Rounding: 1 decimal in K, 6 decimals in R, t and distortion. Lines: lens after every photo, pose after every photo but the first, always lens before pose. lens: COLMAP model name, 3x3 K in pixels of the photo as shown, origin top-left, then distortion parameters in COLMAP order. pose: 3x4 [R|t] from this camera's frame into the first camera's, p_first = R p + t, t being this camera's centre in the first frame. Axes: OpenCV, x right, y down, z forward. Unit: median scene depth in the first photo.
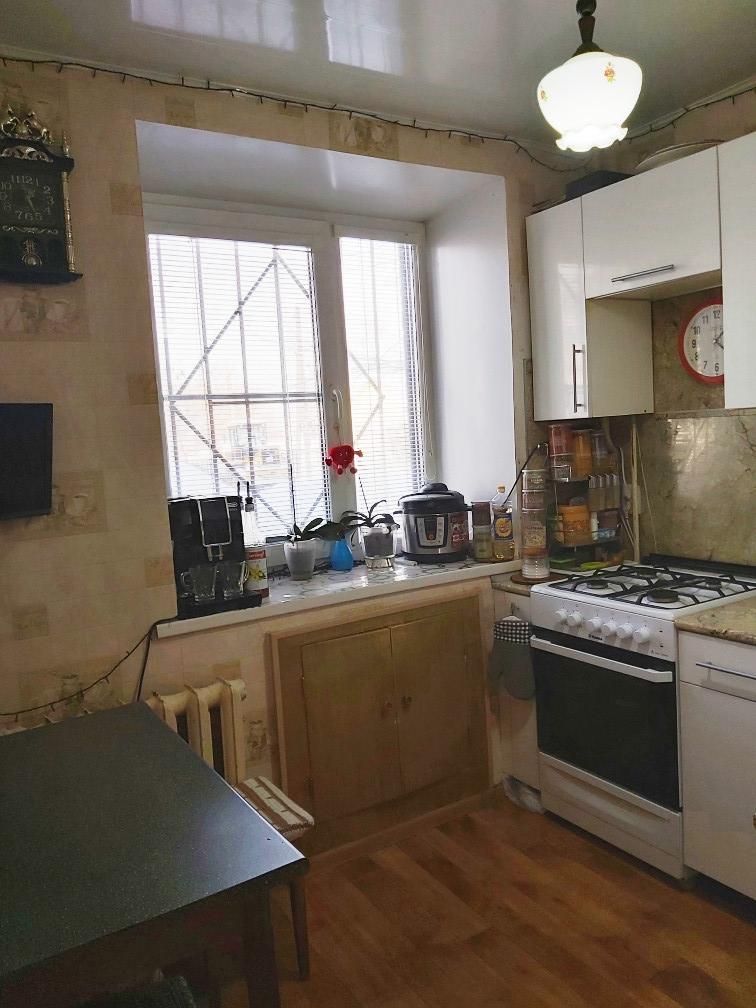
lens RADIAL K [[775.8, 0, 371.5], [0, 775.8, 505.0], [0, 0, 1]] dist [0.046982, -0.095366]
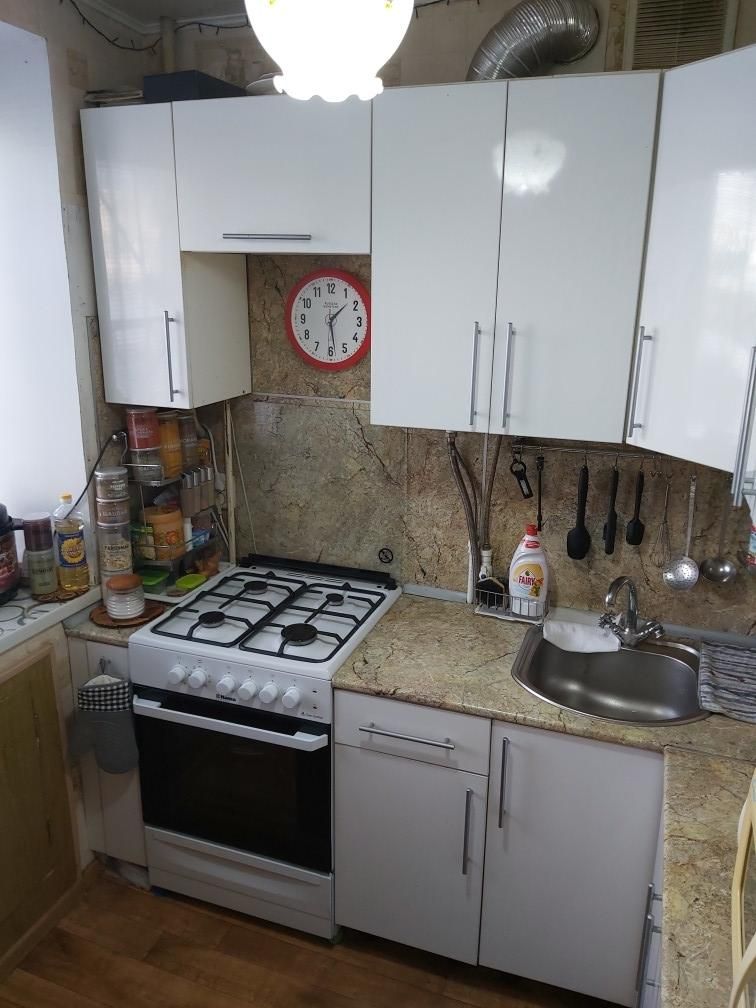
lens RADIAL K [[775.8, 0, 379.2], [0, 775.8, 498.5], [0, 0, 1]] dist [0.046982, -0.095366]
pose [[0.777168, -0.103981, 0.620643, -0.061782], [-0.000121, 0.986230, 0.165381, -0.150445], [-0.629293, -0.128604, 0.766454, 0.275009]]
